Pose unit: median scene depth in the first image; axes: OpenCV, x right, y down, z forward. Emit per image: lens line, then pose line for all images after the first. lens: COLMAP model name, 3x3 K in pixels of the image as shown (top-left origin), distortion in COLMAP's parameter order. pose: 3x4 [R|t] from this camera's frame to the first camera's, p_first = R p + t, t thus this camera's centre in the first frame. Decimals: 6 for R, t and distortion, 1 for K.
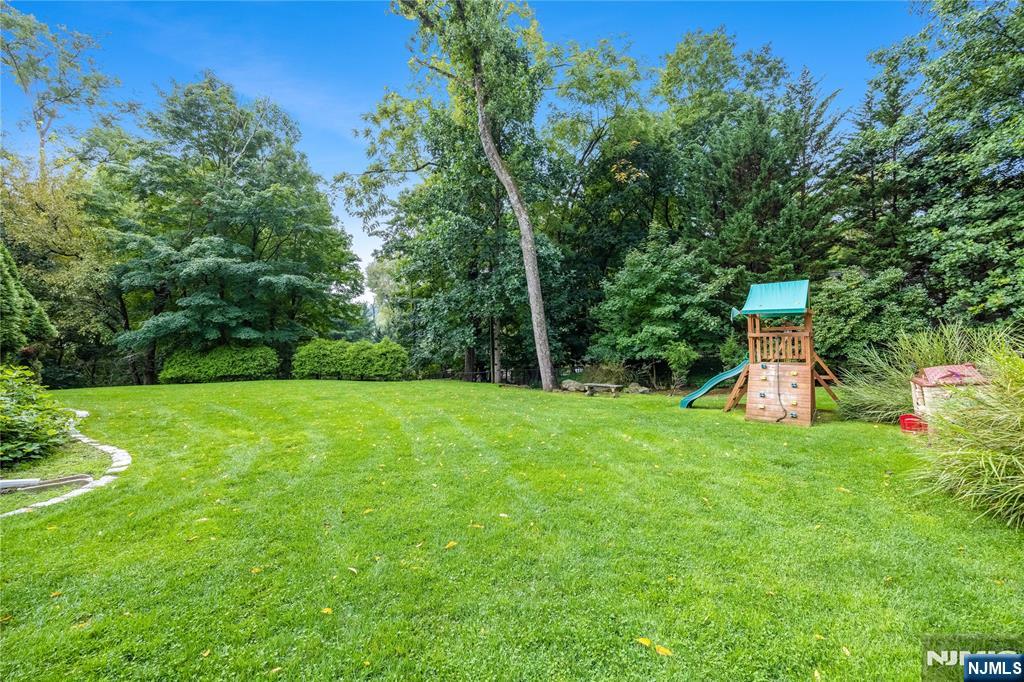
lens RADIAL K [[425.3, 0, 512.0], [0, 425.3, 339.5], [0, 0, 1]] dist [0.000164, 0.000164]
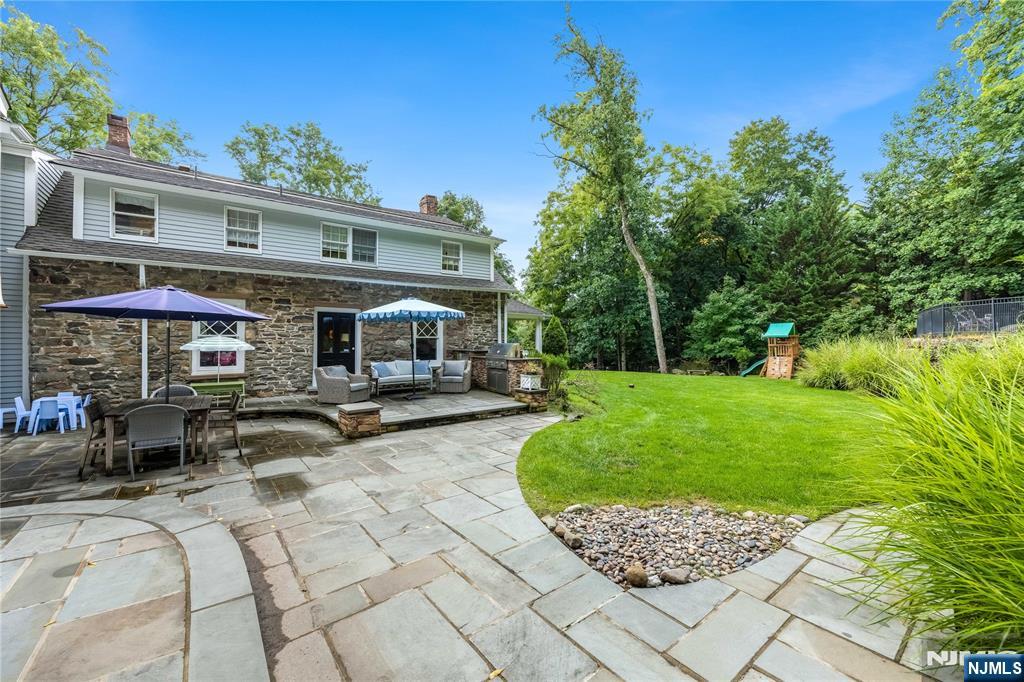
lens RADIAL K [[425.3, 0, 506.0], [0, 425.3, 338.9], [0, 0, 1]] dist [0.000164, 0.000164]
pose [[0.986702, -0.009095, -0.162282, -0.261386], [0.007661, 0.999926, -0.009464, -0.017606], [0.162356, 0.008095, 0.986699, -0.810476]]
